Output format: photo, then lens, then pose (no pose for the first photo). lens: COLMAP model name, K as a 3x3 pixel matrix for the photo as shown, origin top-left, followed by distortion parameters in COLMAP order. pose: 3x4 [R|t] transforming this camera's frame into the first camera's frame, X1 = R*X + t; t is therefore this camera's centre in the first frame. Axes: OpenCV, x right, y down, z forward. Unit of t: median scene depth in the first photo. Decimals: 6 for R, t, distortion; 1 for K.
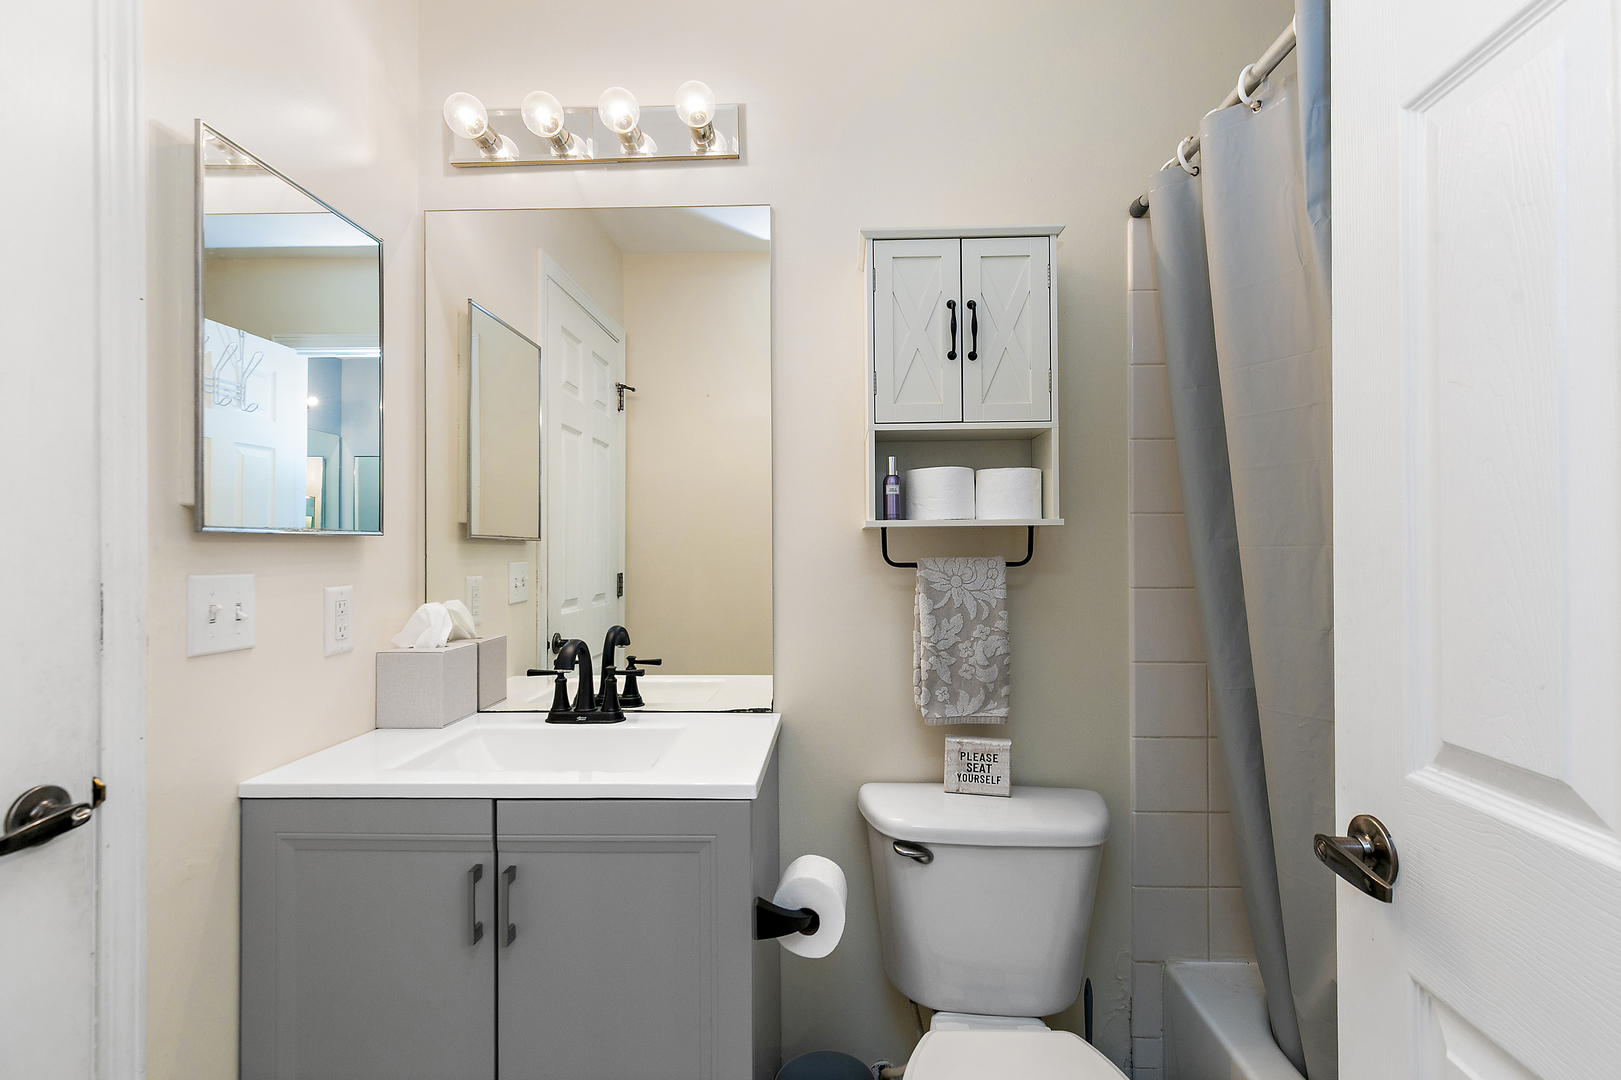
lens RADIAL K [[747.4, 0, 812.3], [0, 747.4, 535.8], [0, 0, 1]] dist [0.007490, -0.001462]
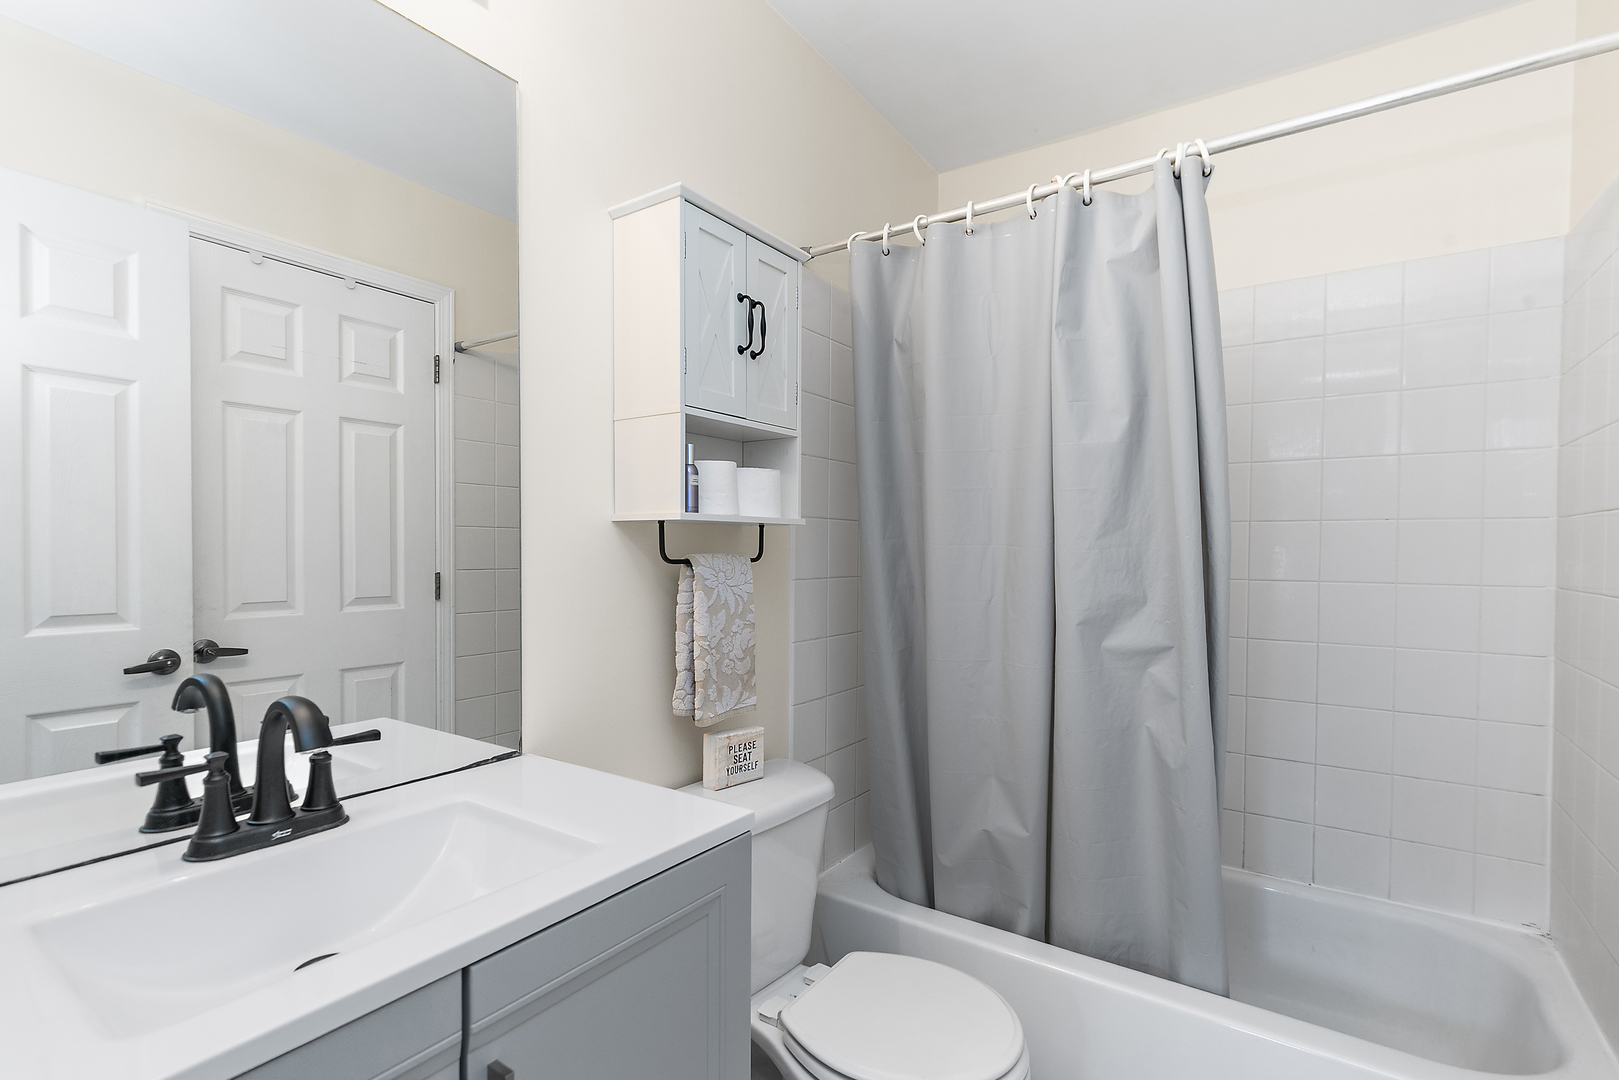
lens RADIAL K [[746.5, 0, 816.9], [0, 746.5, 556.6], [0, 0, 1]] dist [0.007490, -0.001462]
pose [[0.548624, -0.001832, 0.836067, -0.570201], [-0.016289, 0.999784, 0.012880, 0.018667], [-0.835910, -0.020685, 0.548476, 0.351782]]
